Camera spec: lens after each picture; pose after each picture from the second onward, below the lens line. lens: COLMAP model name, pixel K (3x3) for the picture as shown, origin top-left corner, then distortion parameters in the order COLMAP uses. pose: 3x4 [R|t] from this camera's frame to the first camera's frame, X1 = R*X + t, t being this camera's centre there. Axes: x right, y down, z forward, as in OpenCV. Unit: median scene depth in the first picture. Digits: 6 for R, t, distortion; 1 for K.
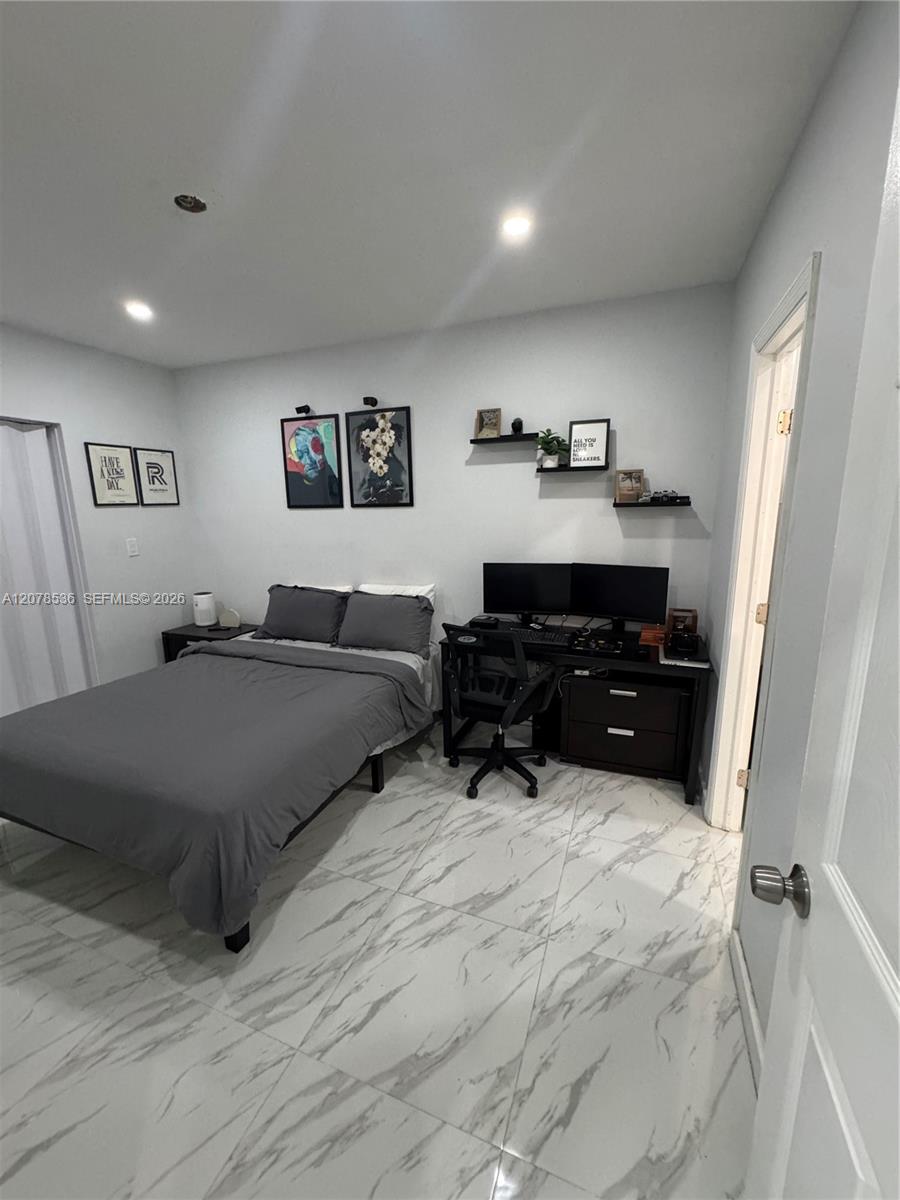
lens RADIAL K [[479.7, 0, 449.3], [0, 479.7, 598.4], [0, 0, 1]] dist [0.000433, 0.000184]
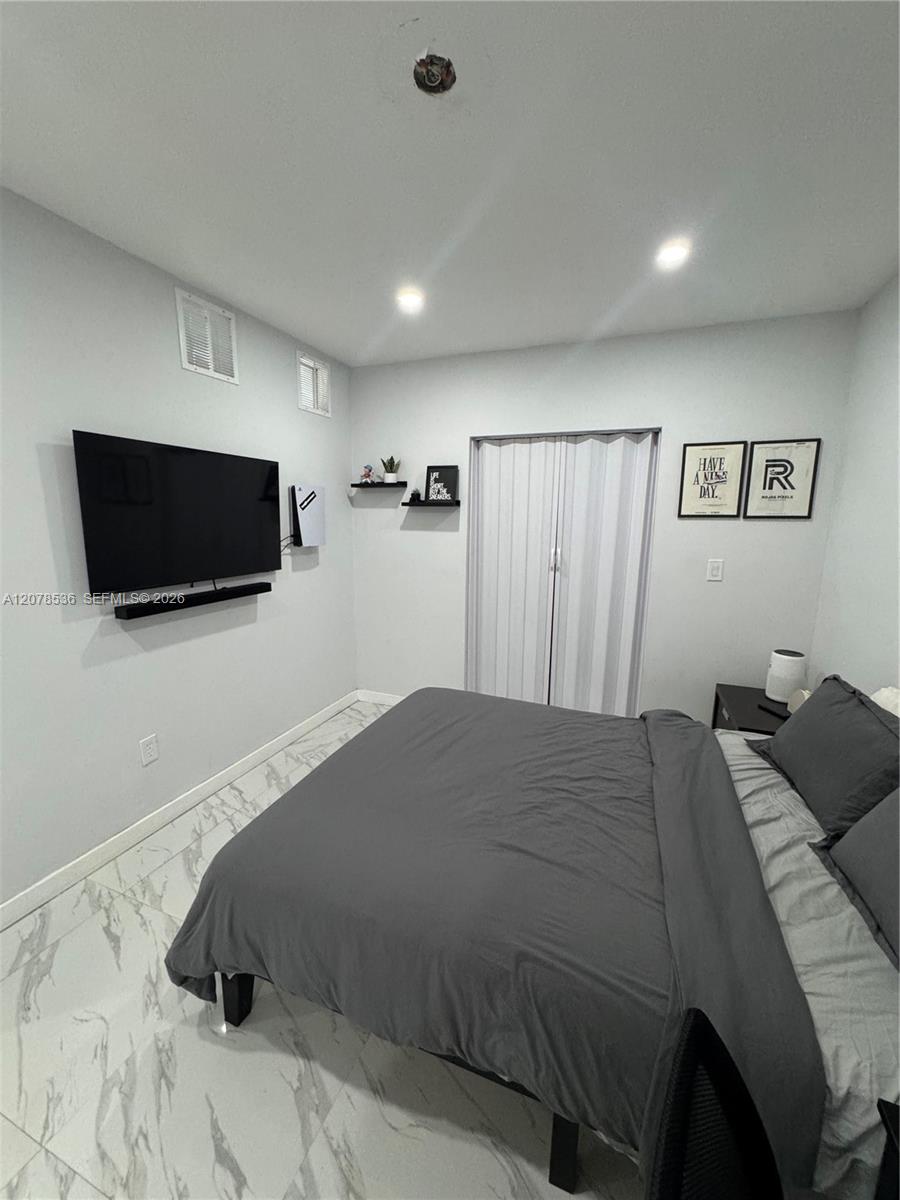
lens RADIAL K [[479.7, 0, 446.6], [0, 479.7, 597.1], [0, 0, 1]] dist [0.000433, 0.000184]
pose [[-0.001275, 0.183455, -0.983027, 0.131891], [-0.206096, 0.961876, 0.179775, -0.117346], [0.978531, 0.202828, 0.036583, 0.558710]]
